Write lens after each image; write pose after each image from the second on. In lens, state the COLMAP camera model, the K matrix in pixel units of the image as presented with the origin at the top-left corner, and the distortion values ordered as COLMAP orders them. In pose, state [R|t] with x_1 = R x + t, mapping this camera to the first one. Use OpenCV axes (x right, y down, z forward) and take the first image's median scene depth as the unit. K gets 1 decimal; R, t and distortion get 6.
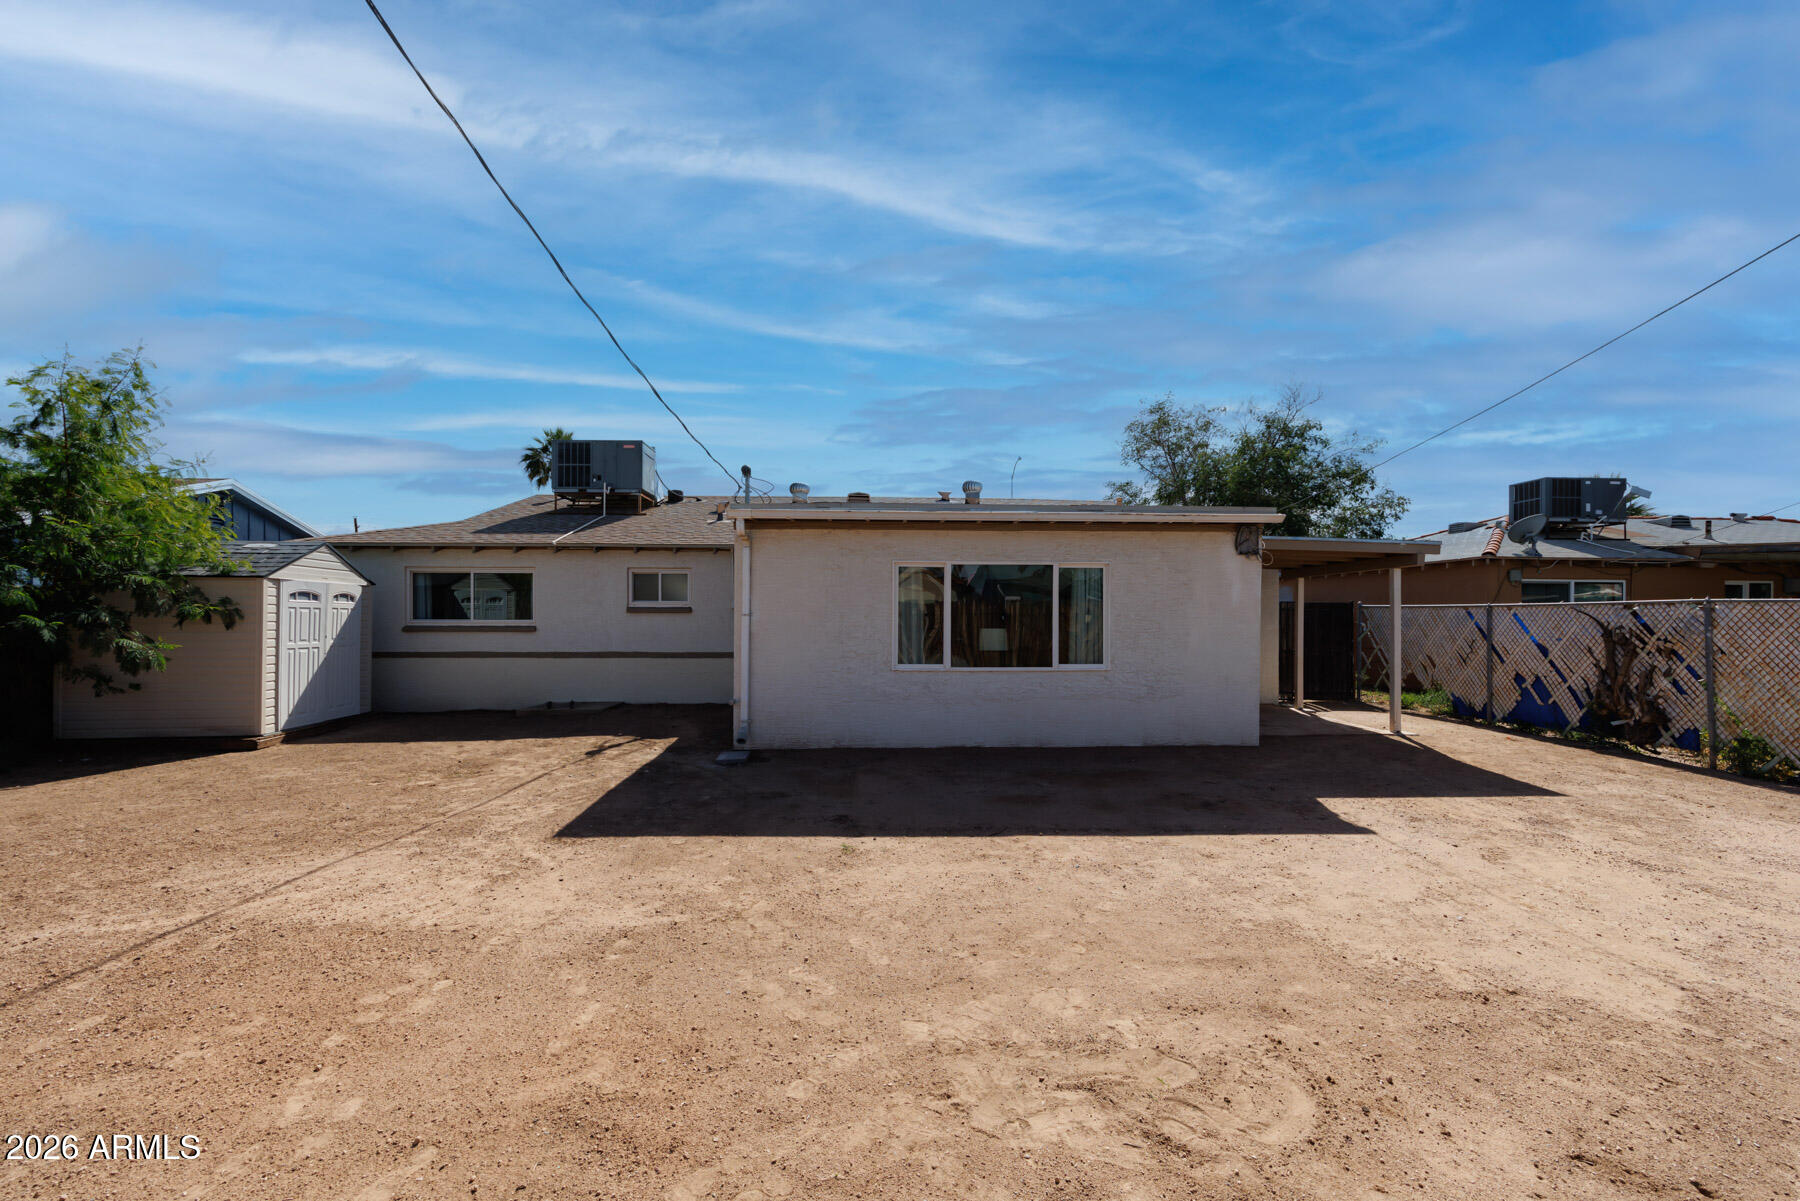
lens RADIAL K [[698.9, 0, 900.1], [0, 698.9, 602.9], [0, 0, 1]] dist [-0.000816, -0.000015]
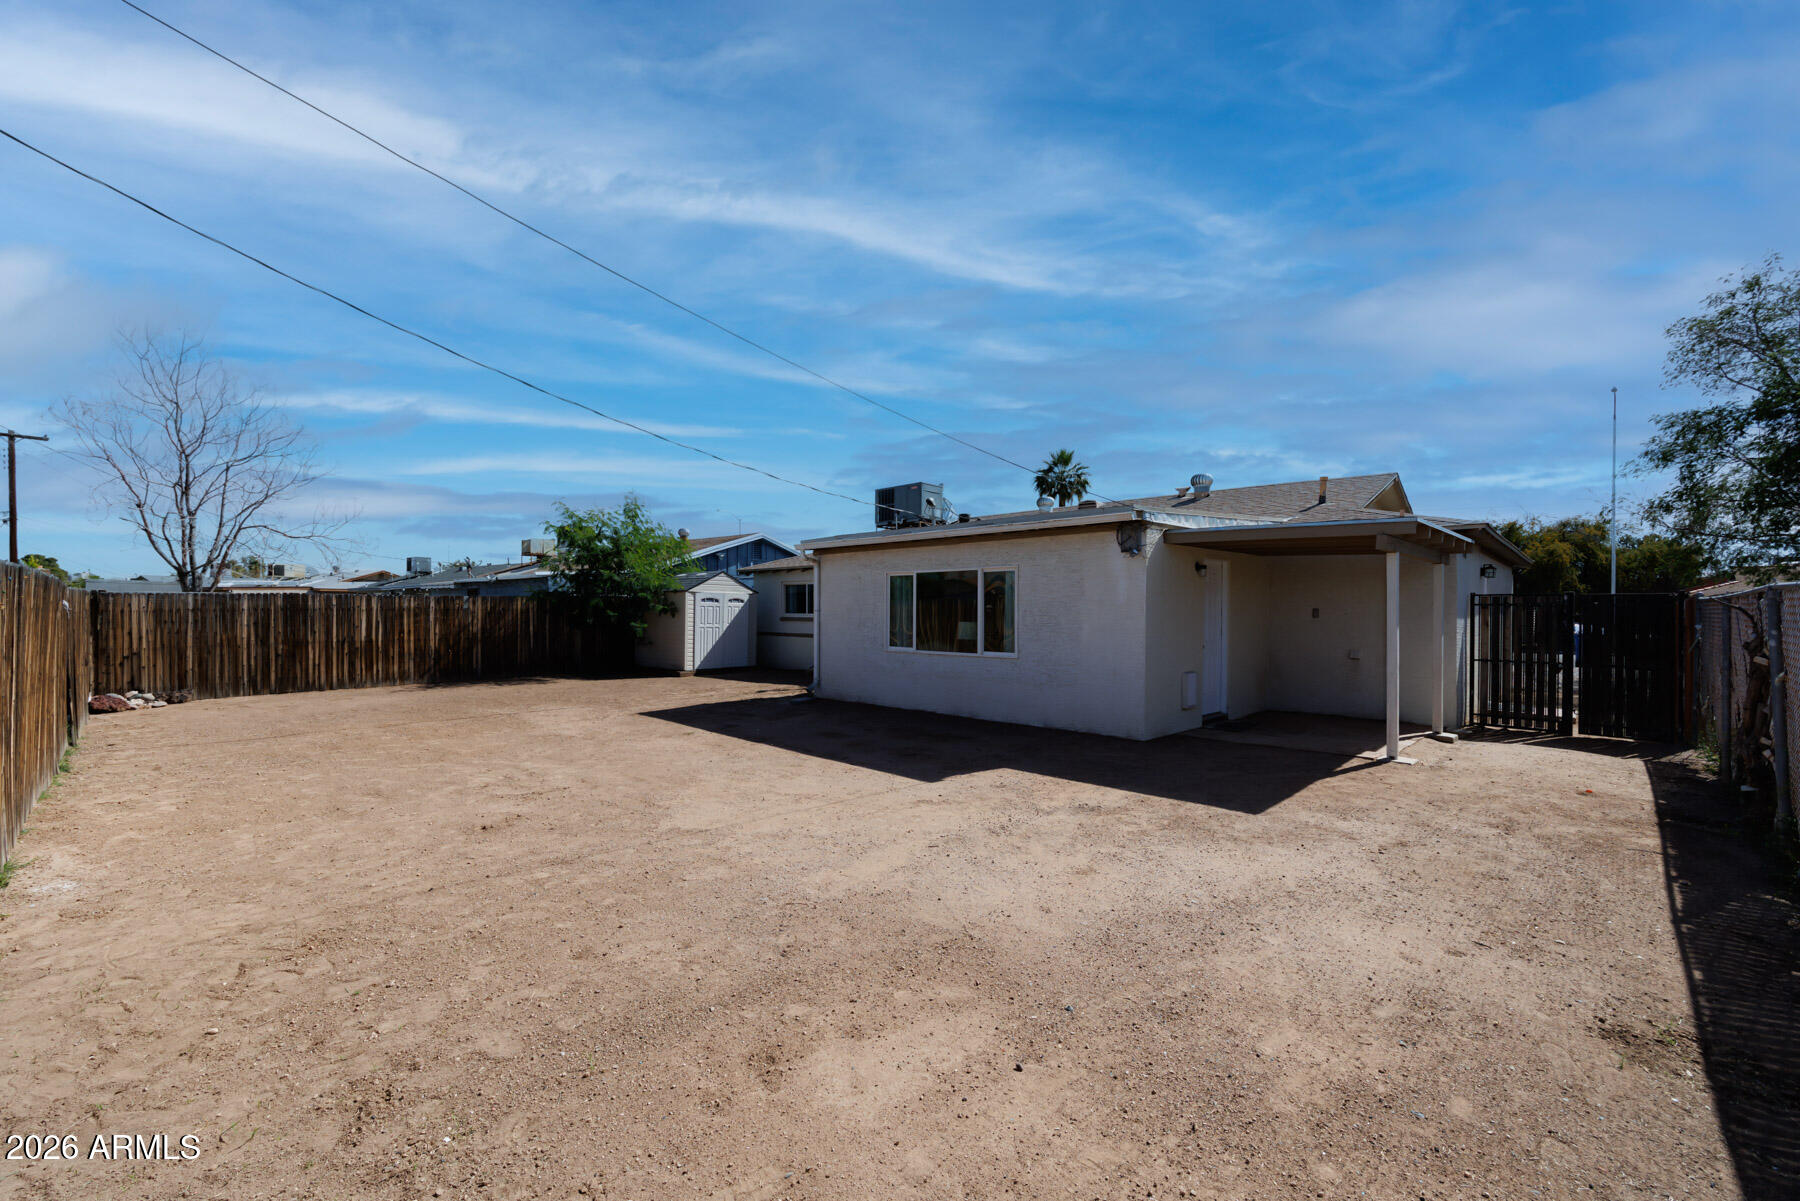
lens RADIAL K [[698.9, 0, 899.8], [0, 698.9, 607.3], [0, 0, 1]] dist [-0.000816, -0.000015]
pose [[0.703341, -0.001140, -0.710851, 0.948452], [0.007429, 0.999956, 0.005746, 0.002905], [0.710814, -0.009322, 0.703319, 0.038099]]
